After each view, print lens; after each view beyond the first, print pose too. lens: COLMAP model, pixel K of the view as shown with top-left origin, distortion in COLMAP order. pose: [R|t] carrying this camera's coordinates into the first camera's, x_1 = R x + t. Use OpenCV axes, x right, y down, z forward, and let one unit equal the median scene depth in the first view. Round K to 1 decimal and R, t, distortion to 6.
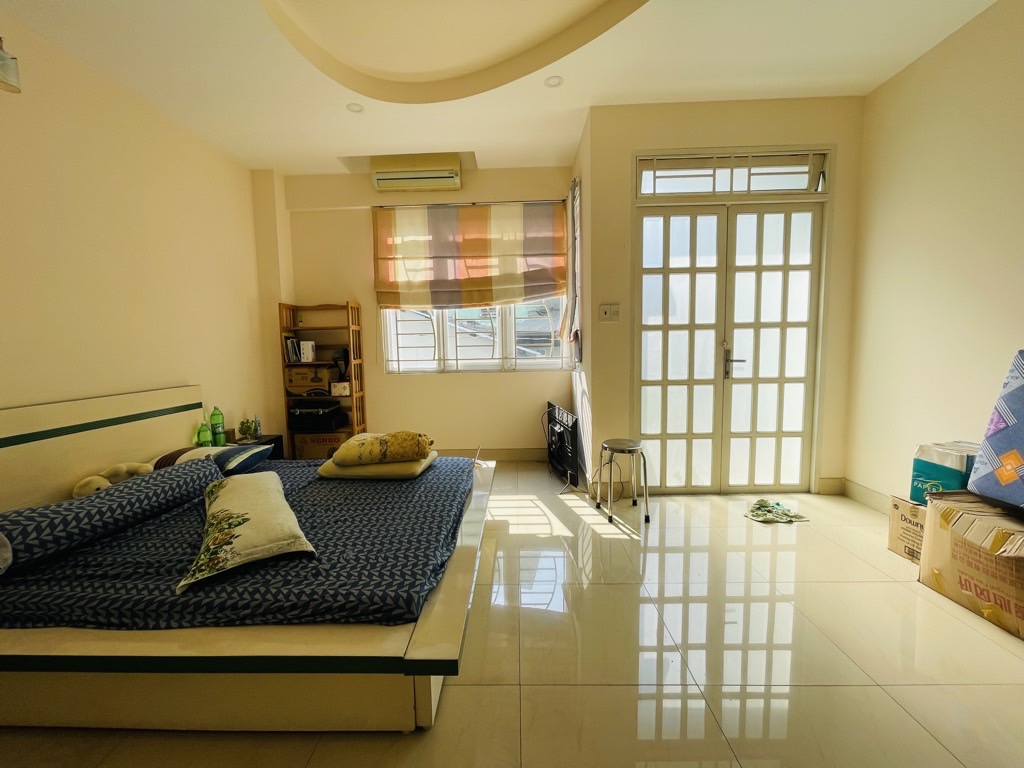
lens RADIAL K [[414.9, 0, 506.2], [0, 414.9, 385.1], [0, 0, 1]] dist [-0.000906, 0.000250]
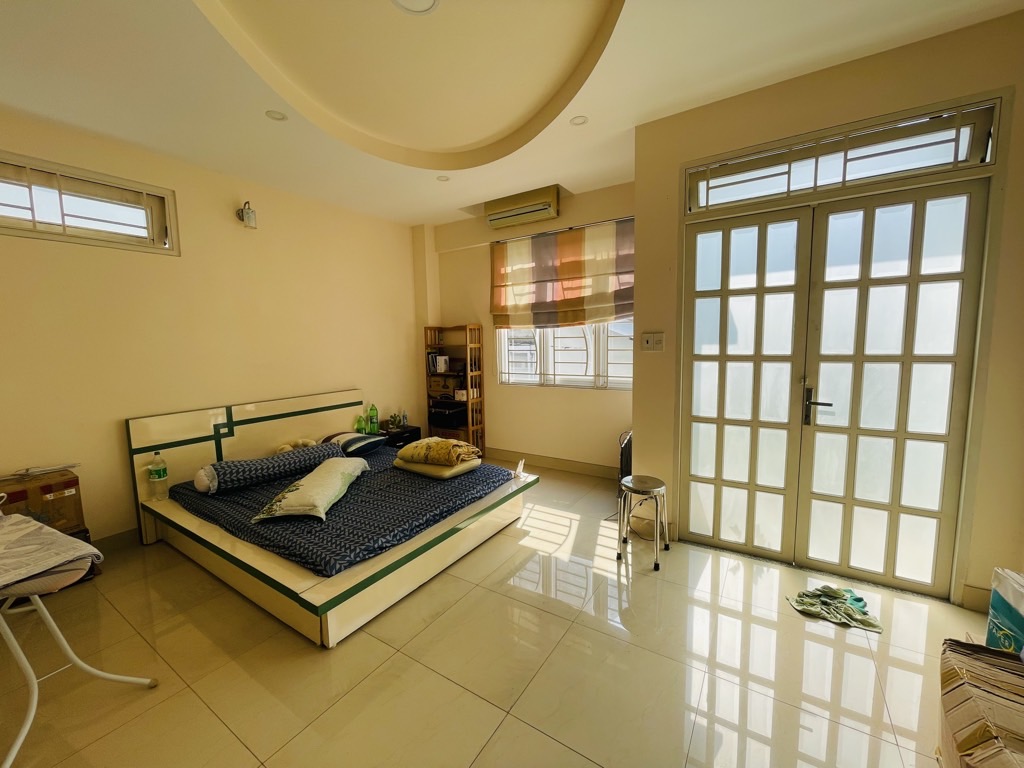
lens RADIAL K [[414.9, 0, 506.2], [0, 414.9, 385.1], [0, 0, 1]] dist [-0.000906, 0.000250]
pose [[0.847019, 0.060773, -0.528077, 0.450877], [-0.046907, 0.998113, 0.039630, -0.093476], [0.529489, -0.008797, 0.848271, 0.024316]]
